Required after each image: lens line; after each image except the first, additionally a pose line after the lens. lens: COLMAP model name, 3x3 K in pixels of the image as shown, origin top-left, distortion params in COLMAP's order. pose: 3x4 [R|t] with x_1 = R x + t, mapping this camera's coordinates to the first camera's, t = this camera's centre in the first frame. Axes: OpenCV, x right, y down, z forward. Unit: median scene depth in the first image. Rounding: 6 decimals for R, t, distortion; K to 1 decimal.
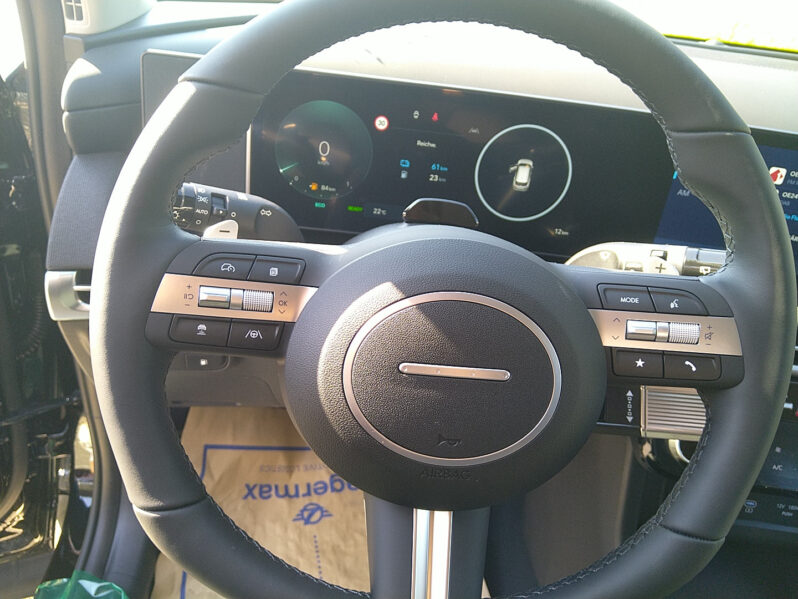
lens RADIAL K [[627.9, 0, 402.6], [0, 627.9, 302.3], [0, 0, 1]] dist [0.013277, -0.015617]
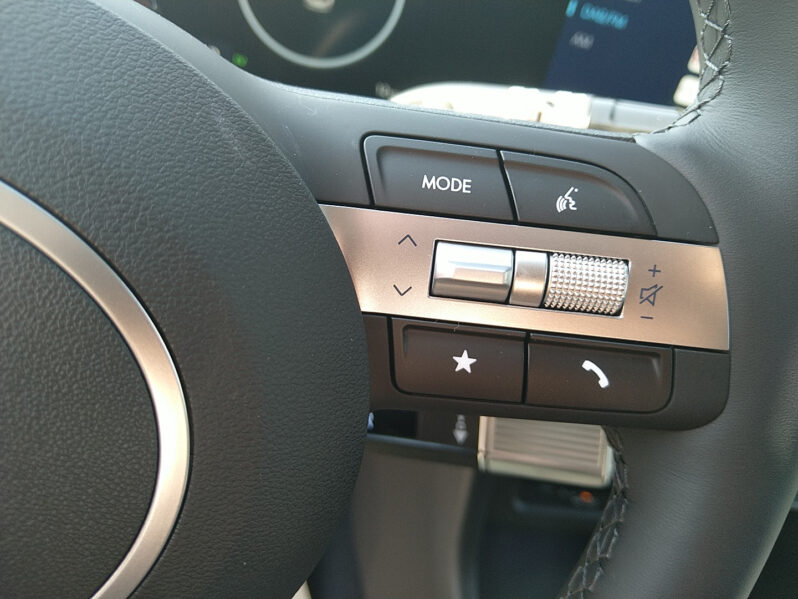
lens RADIAL K [[627.9, 0, 401.2], [0, 627.9, 296.0], [0, 0, 1]] dist [0.013277, -0.015617]
pose [[0.983659, 0.023129, 0.178549, 0.278787], [-0.045890, 0.991168, 0.124421, 0.015940], [-0.174094, -0.130582, 0.976033, 0.664875]]
